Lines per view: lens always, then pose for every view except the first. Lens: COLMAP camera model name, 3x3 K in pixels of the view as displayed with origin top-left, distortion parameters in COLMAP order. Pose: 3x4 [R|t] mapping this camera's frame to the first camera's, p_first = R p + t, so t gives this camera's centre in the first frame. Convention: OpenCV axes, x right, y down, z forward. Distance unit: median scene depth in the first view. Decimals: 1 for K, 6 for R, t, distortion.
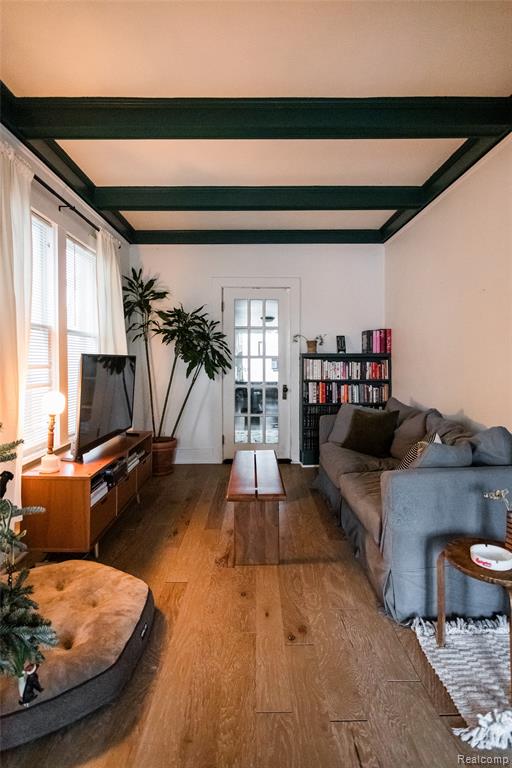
lens RADIAL K [[396.8, 0, 258.4], [0, 396.8, 379.7], [0, 0, 1]] dist [0.004902, 0.004293]
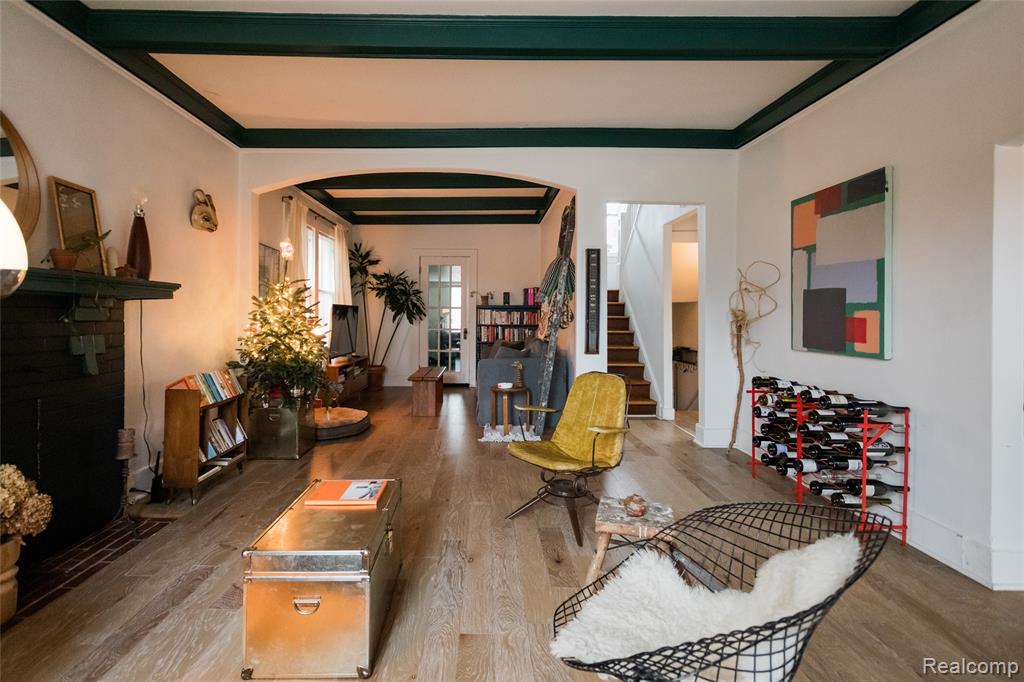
lens RADIAL K [[490.1, 0, 471.0], [0, 490.1, 317.9], [0, 0, 1]] dist [0.001331, 0.001402]
pose [[0.999017, 0.005251, -0.044013, 0.164219], [-0.007183, 0.999012, -0.043850, 0.051878], [0.043740, 0.044123, 0.998068, -0.683533]]
